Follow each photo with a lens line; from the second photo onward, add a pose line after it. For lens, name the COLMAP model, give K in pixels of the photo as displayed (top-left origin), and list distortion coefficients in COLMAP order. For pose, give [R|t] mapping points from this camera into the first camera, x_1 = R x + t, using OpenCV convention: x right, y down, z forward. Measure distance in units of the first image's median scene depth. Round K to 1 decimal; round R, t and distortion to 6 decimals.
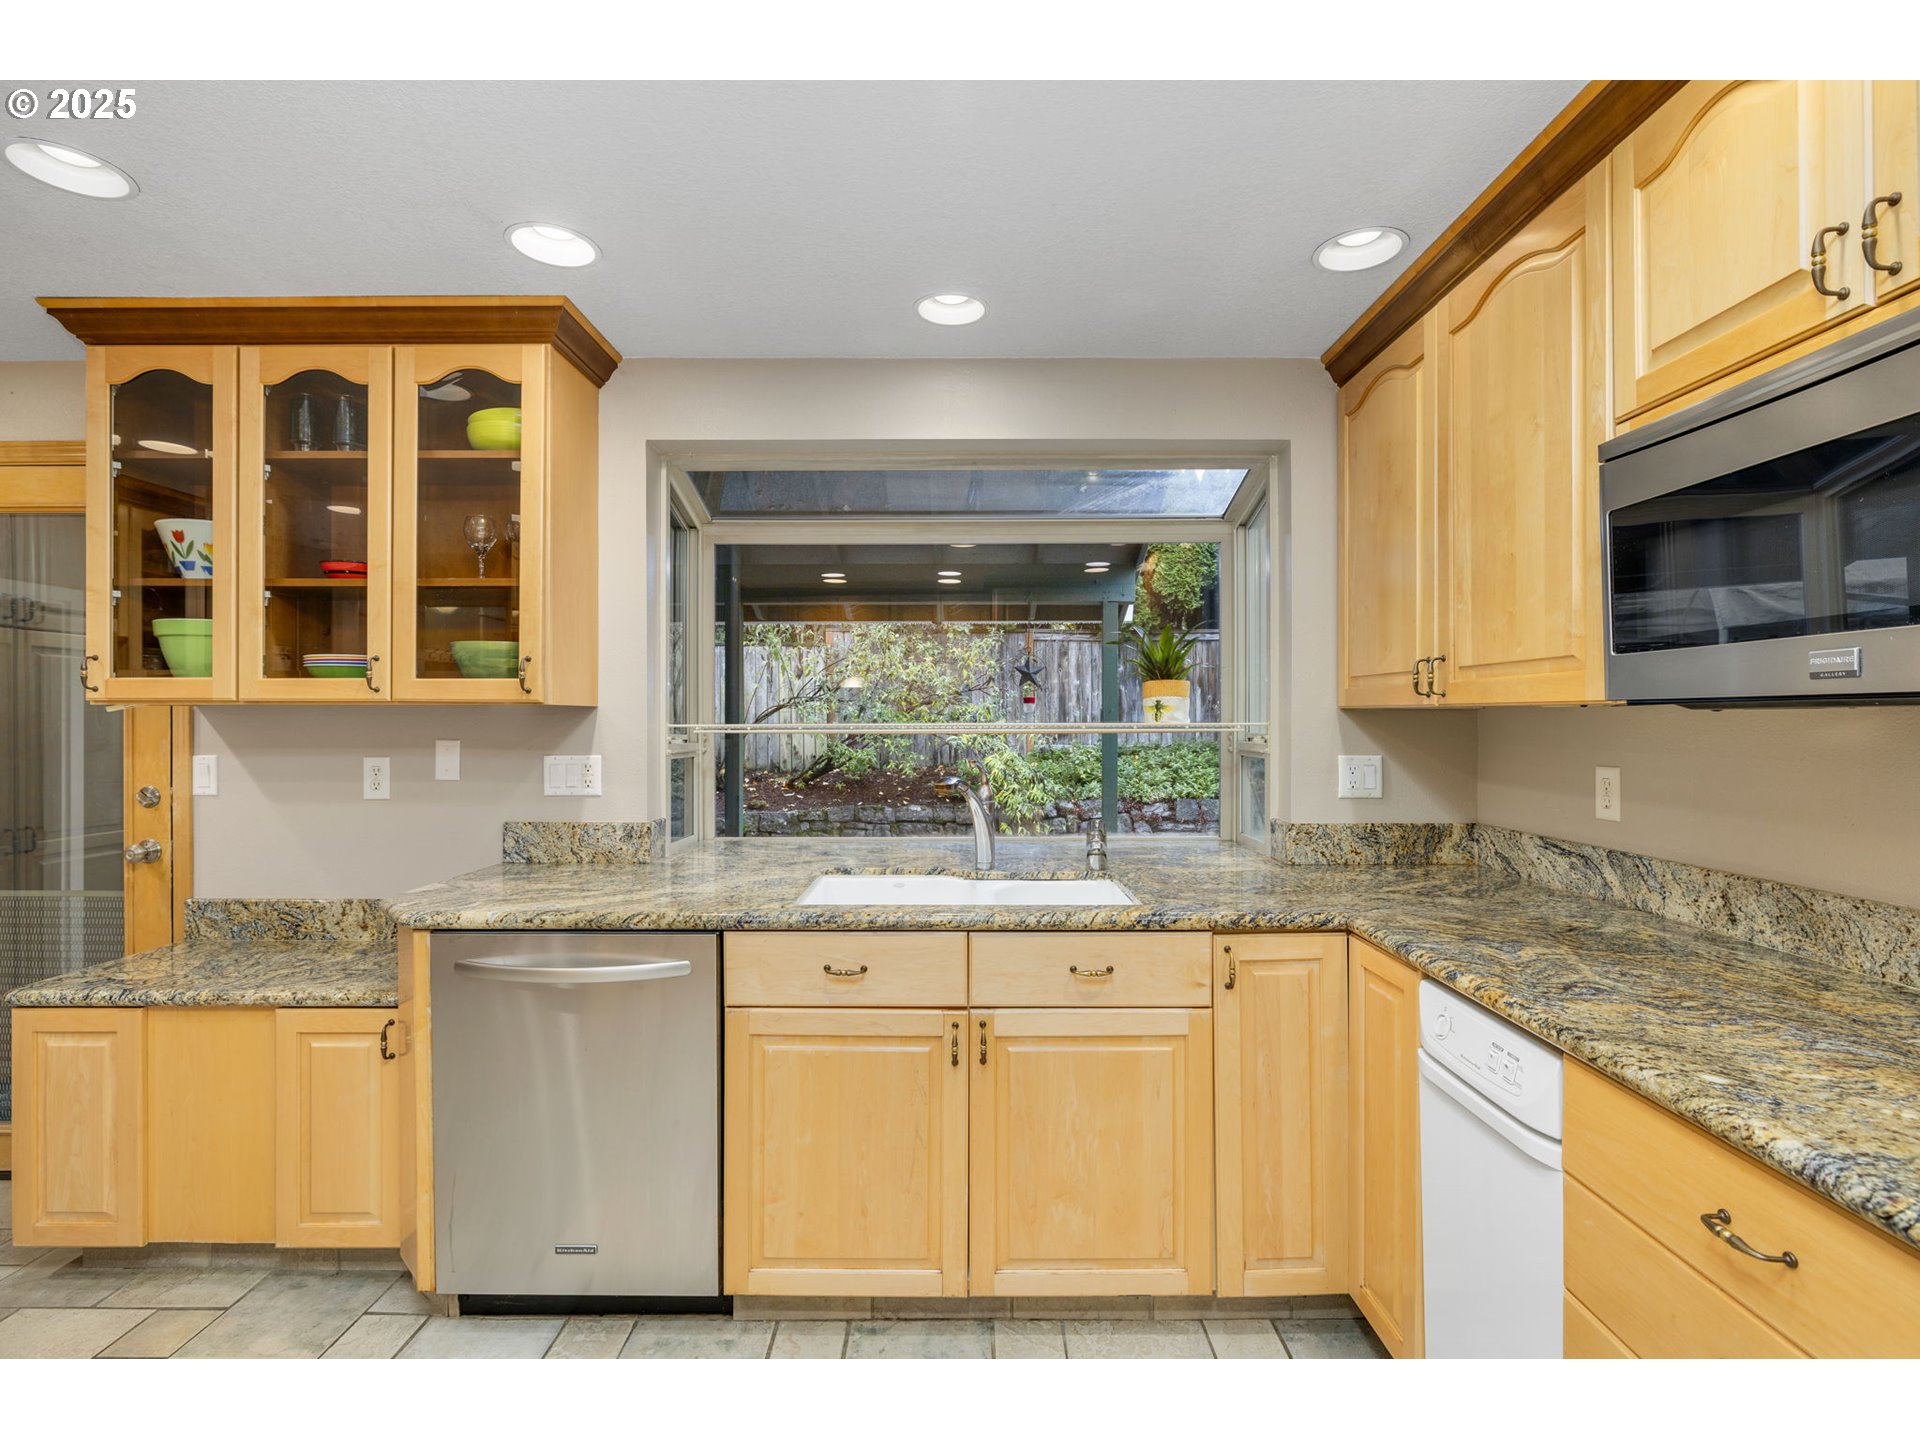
lens RADIAL K [[934.8, 0, 957.5], [0, 934.8, 714.7], [0, 0, 1]] dist [-0.001013, 0.000642]
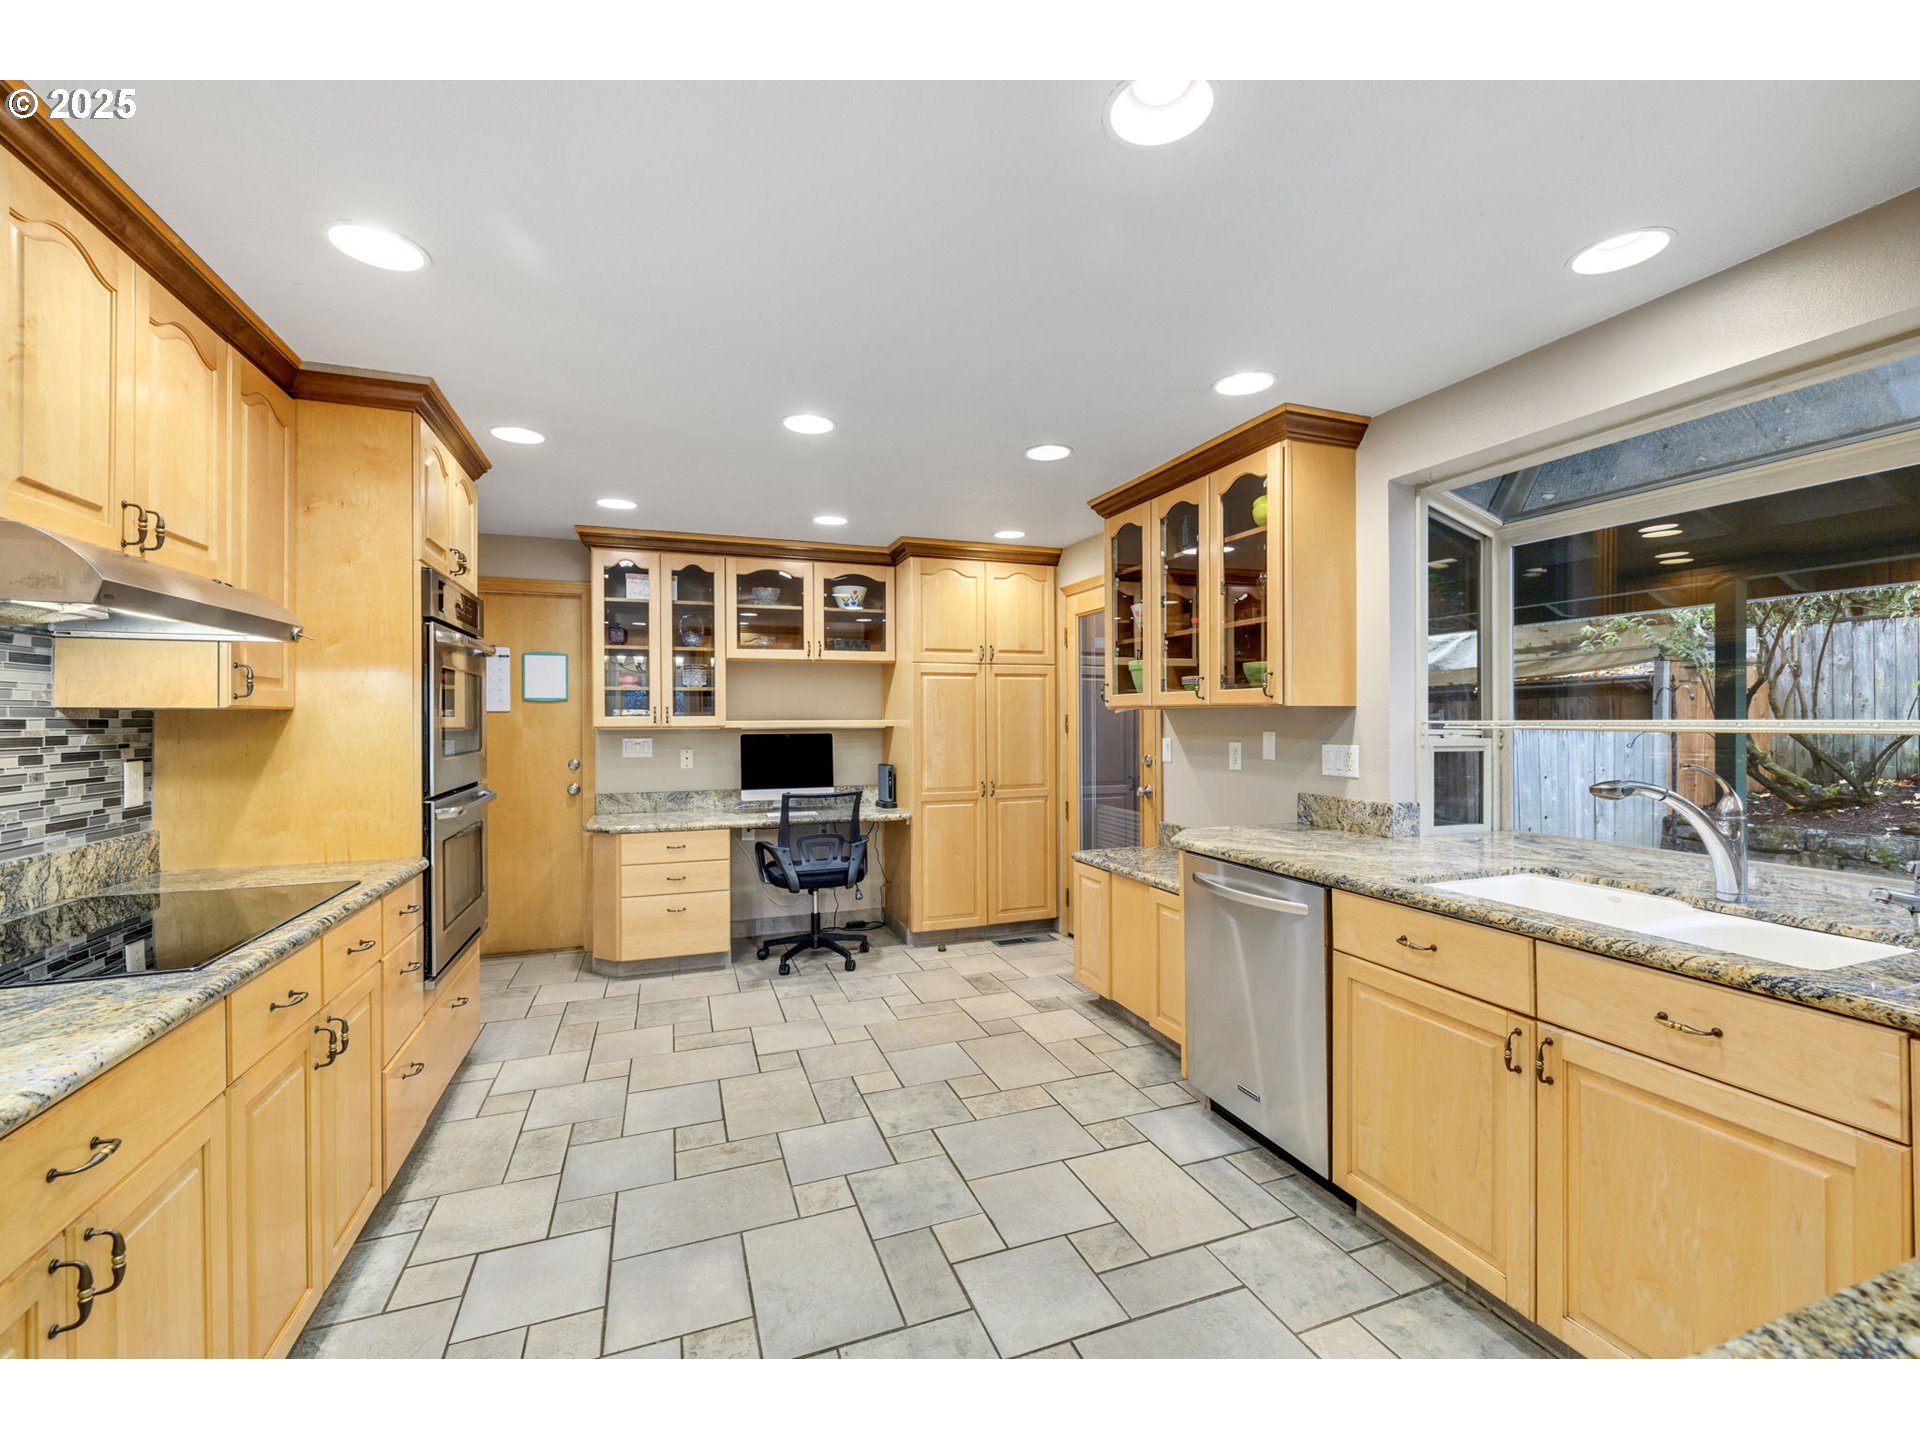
lens RADIAL K [[799.2, 0, 961.1], [0, 799.2, 718.9], [0, 0, 1]] dist [0.001685, 0.000383]
pose [[0.364183, 0.001713, -0.931326, 0.505411], [0.000805, 0.999997, 0.002155, 0.005928], [0.931327, -0.001535, 0.364181, 0.146294]]
